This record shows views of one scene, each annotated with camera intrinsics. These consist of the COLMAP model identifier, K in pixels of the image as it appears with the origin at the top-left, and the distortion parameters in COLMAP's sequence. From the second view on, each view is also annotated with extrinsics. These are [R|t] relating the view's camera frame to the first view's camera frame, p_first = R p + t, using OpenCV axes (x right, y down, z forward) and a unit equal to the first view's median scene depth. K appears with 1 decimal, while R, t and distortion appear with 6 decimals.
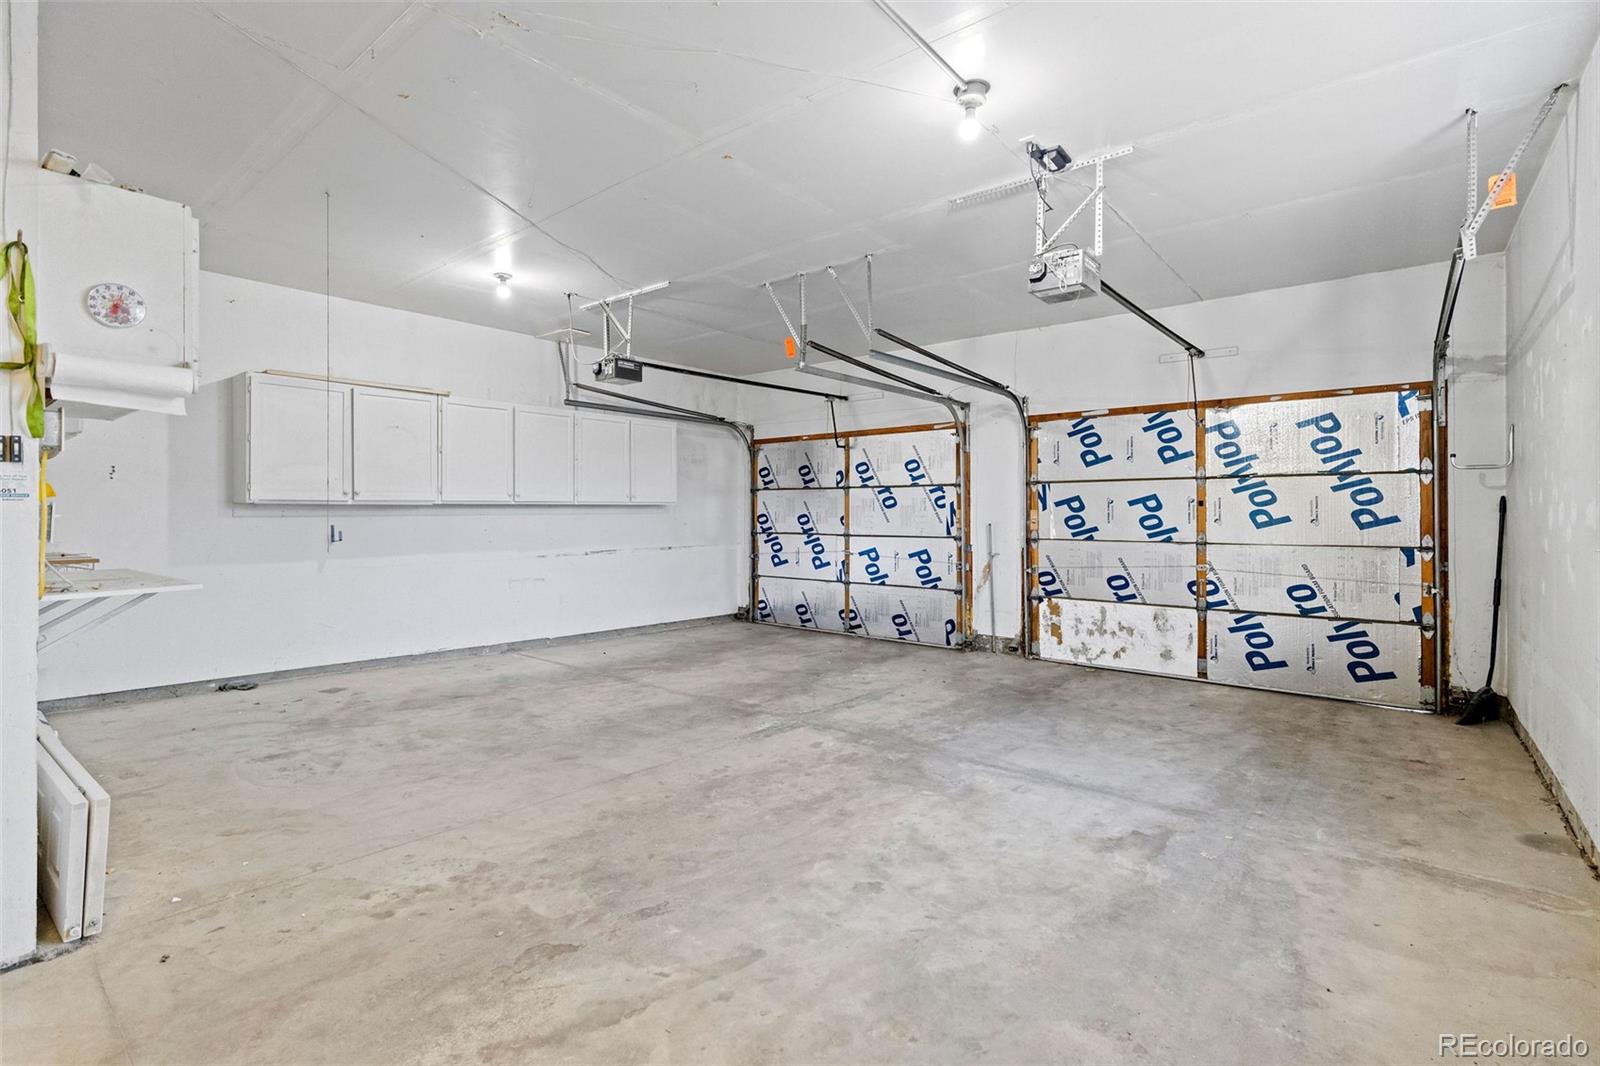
lens RADIAL K [[727.6, 0, 802.3], [0, 727.6, 517.4], [0, 0, 1]] dist [0.005589, 0.000972]
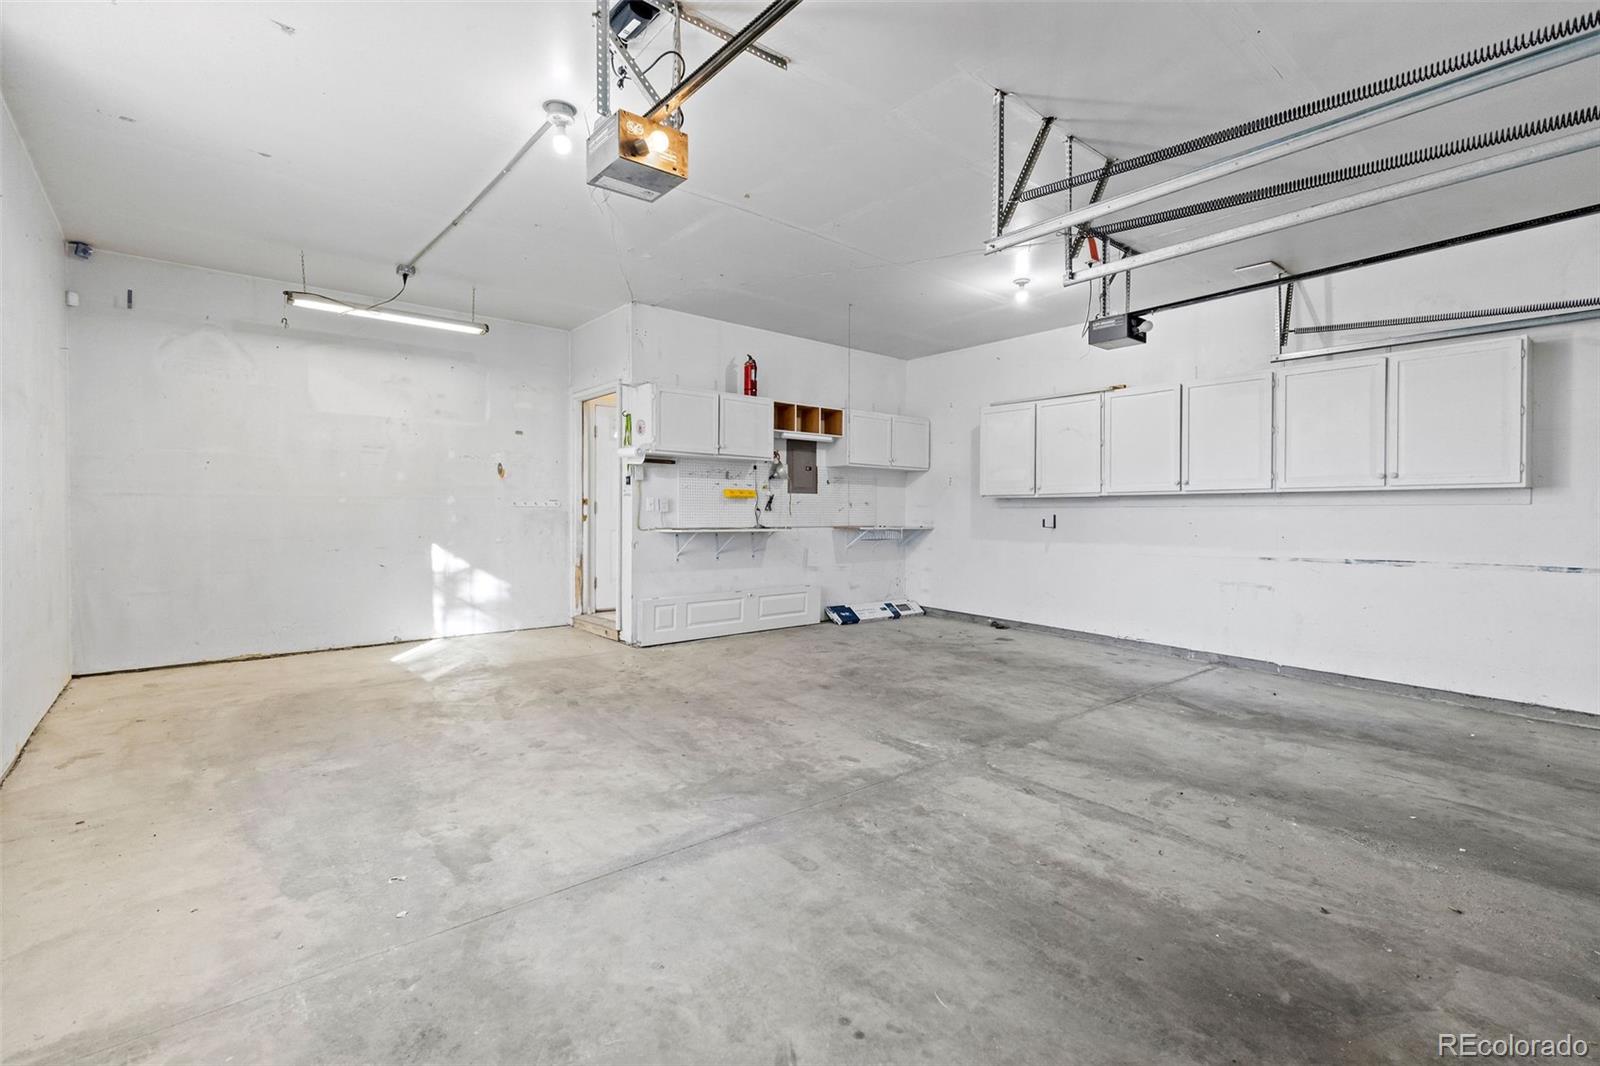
lens RADIAL K [[727.6, 0, 802.4], [0, 727.6, 523.3], [0, 0, 1]] dist [0.005589, 0.000972]
pose [[-0.181979, 0.011828, -0.983231, 1.030496], [-0.013532, 0.999803, 0.014532, 0.019227], [0.983209, 0.015949, -0.181783, 1.274188]]
